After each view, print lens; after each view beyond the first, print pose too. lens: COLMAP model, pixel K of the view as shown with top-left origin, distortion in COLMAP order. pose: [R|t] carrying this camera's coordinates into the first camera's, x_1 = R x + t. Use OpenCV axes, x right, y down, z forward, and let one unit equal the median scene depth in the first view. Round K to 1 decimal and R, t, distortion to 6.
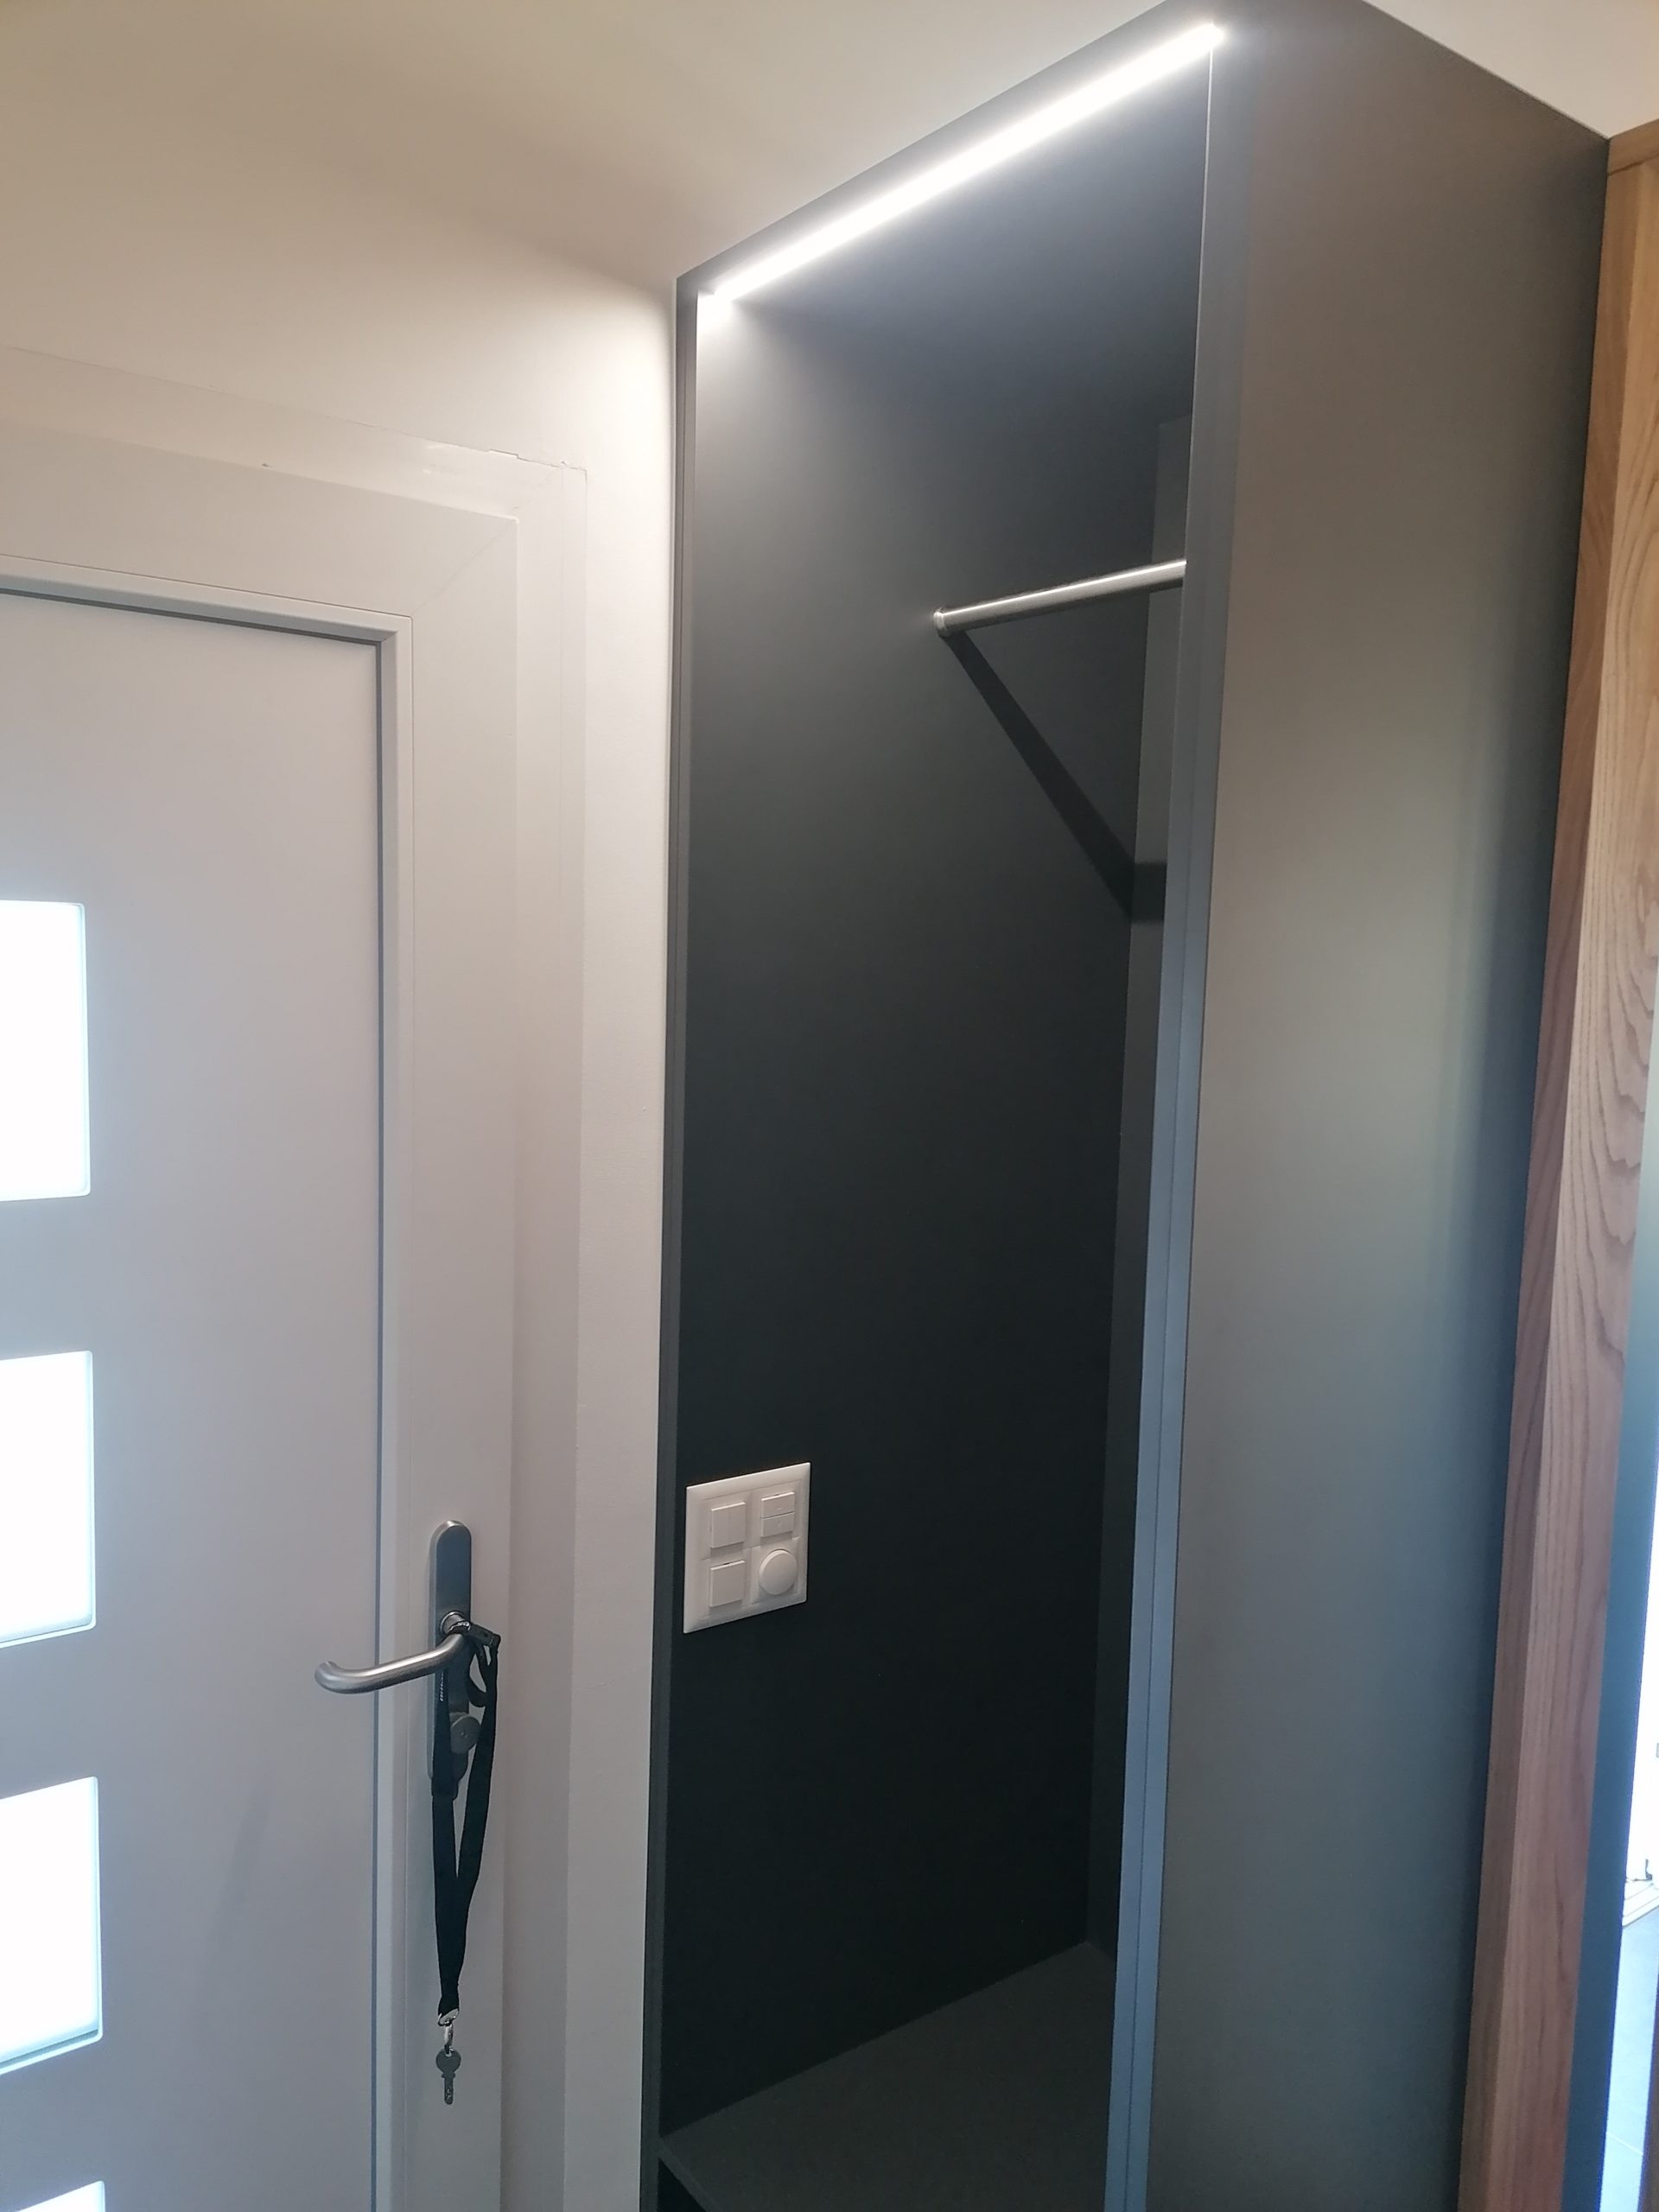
lens RADIAL K [[1728.8, 0, 842.7], [0, 1728.8, 1096.7], [0, 0, 1]] dist [0.027096, -0.003408]
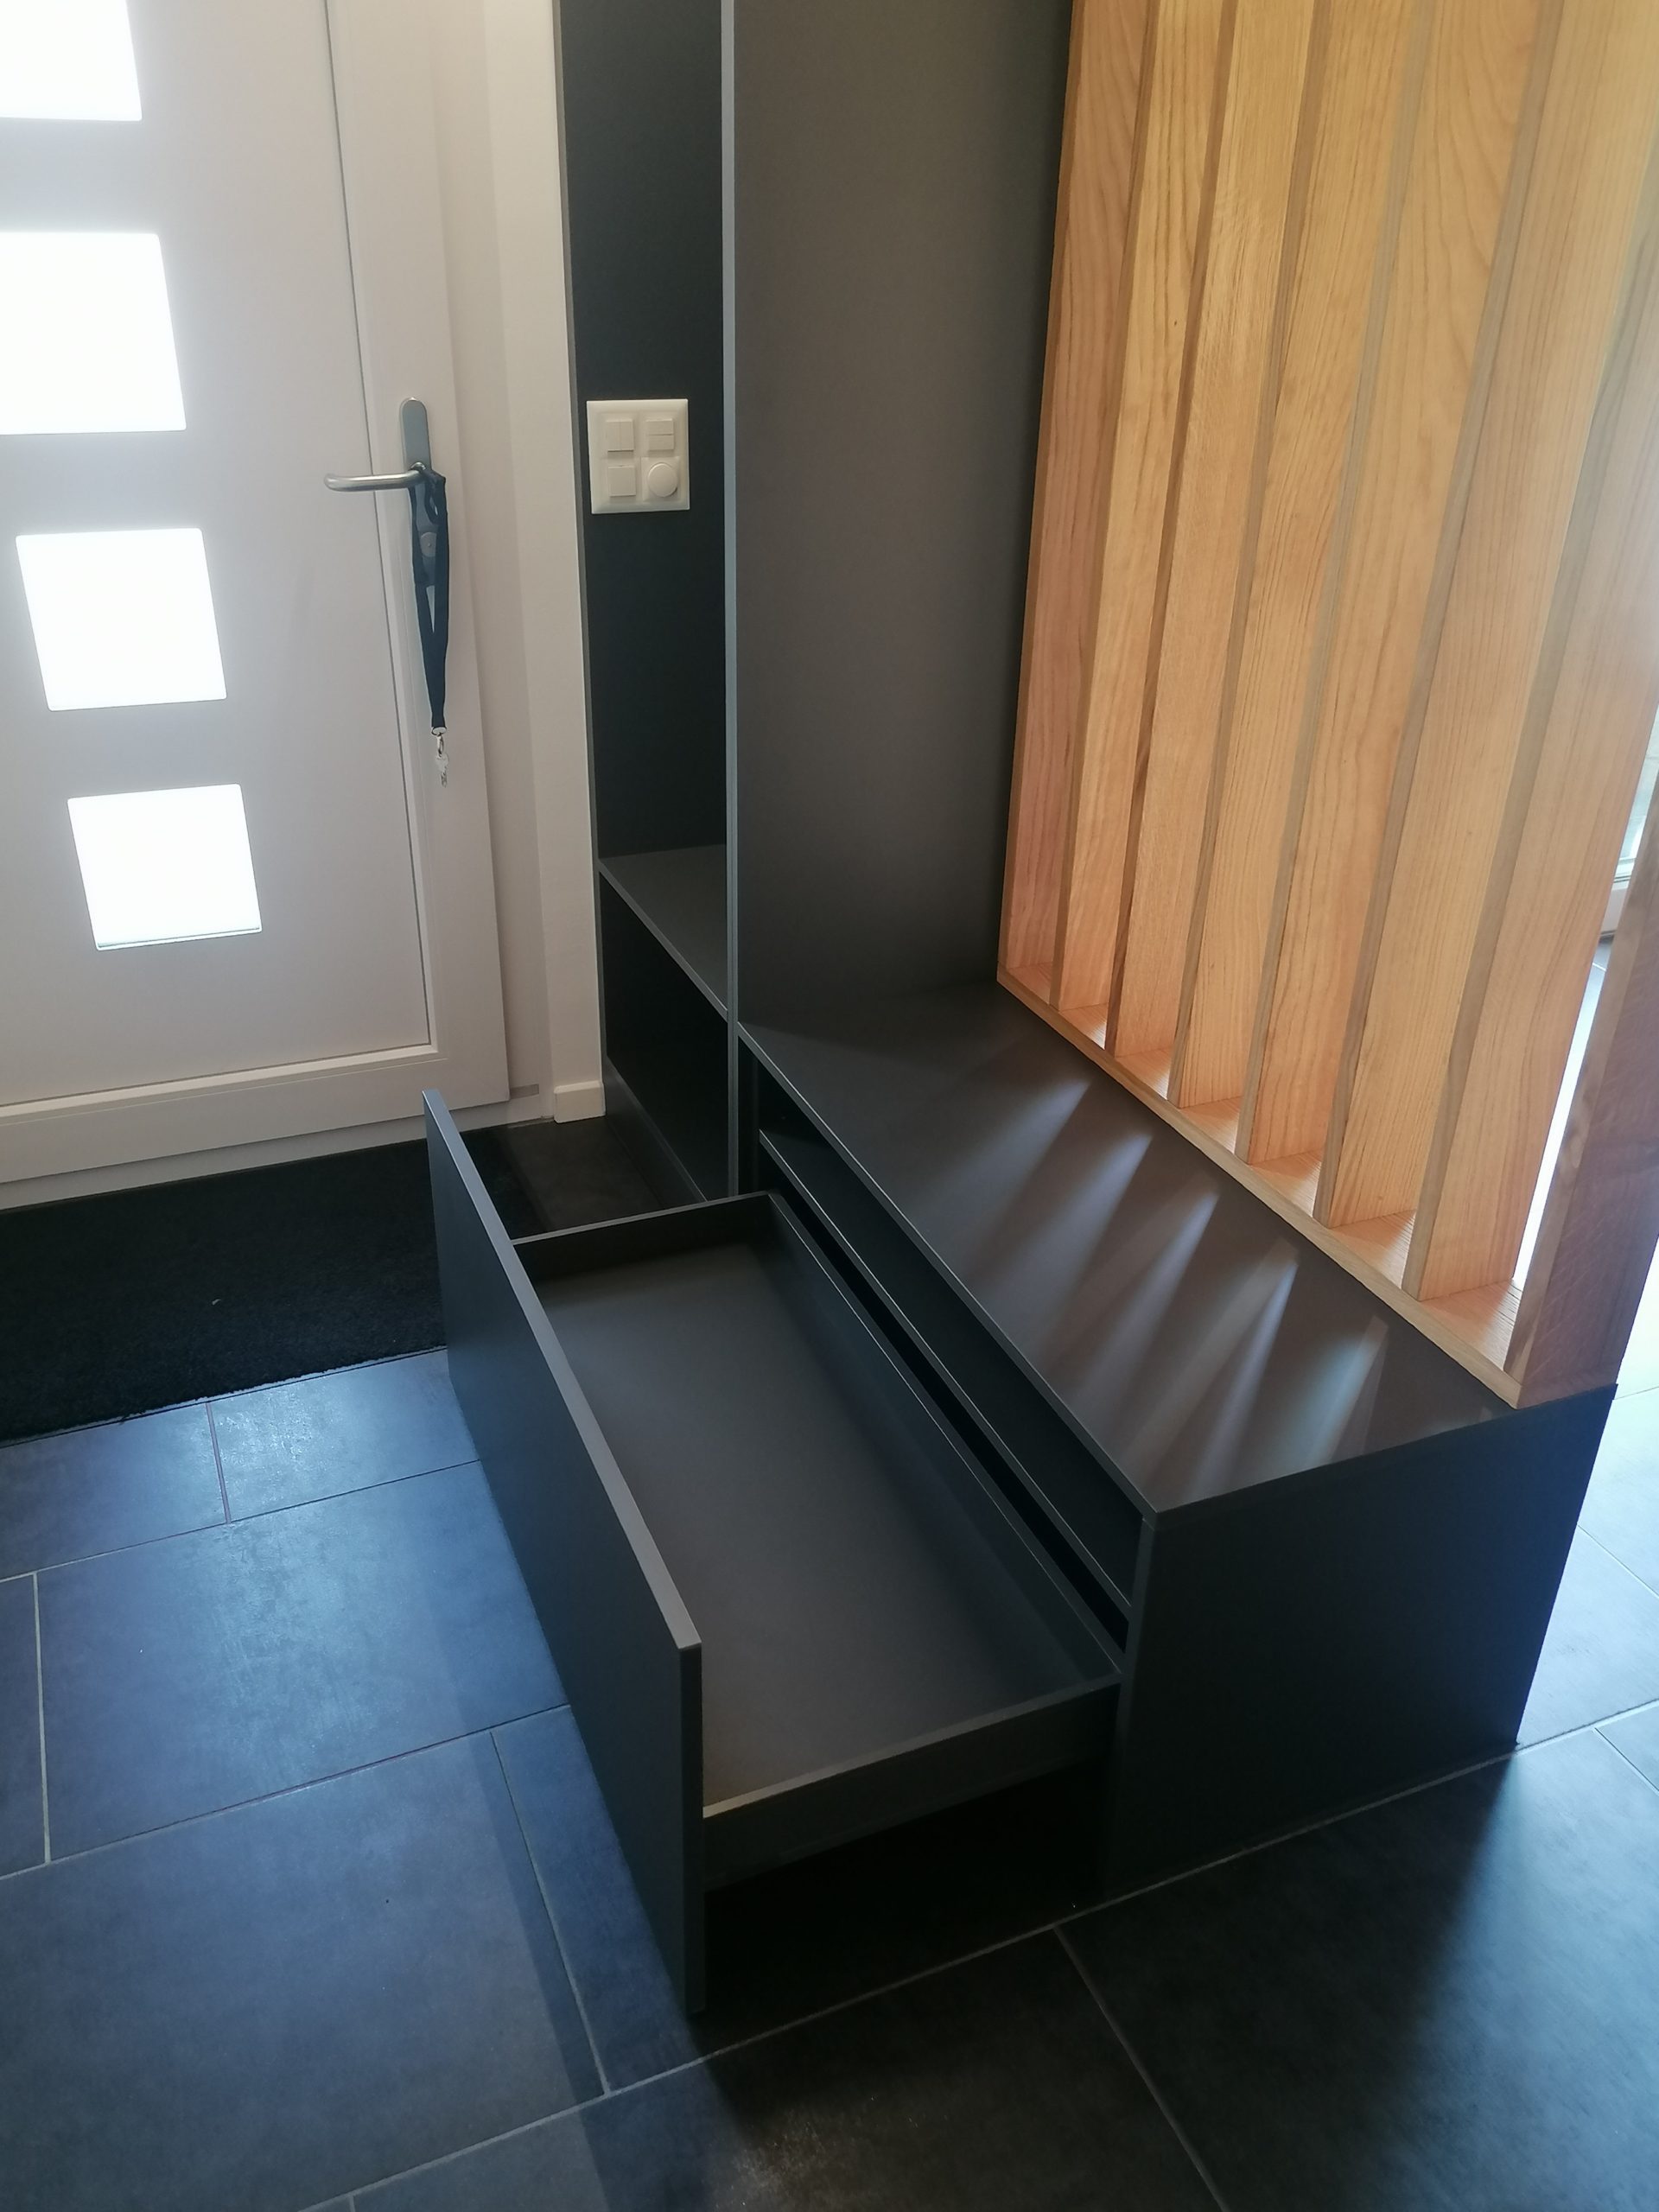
lens RADIAL K [[1751.9, 0, 820.9], [0, 1751.9, 1149.9], [0, 0, 1]] dist [0.072288, -0.050988]
pose [[0.971305, 0.114286, -0.208580, 0.481619], [-0.020706, 0.914288, 0.404535, 0.196362], [0.236935, -0.388607, 0.890419, -0.511518]]
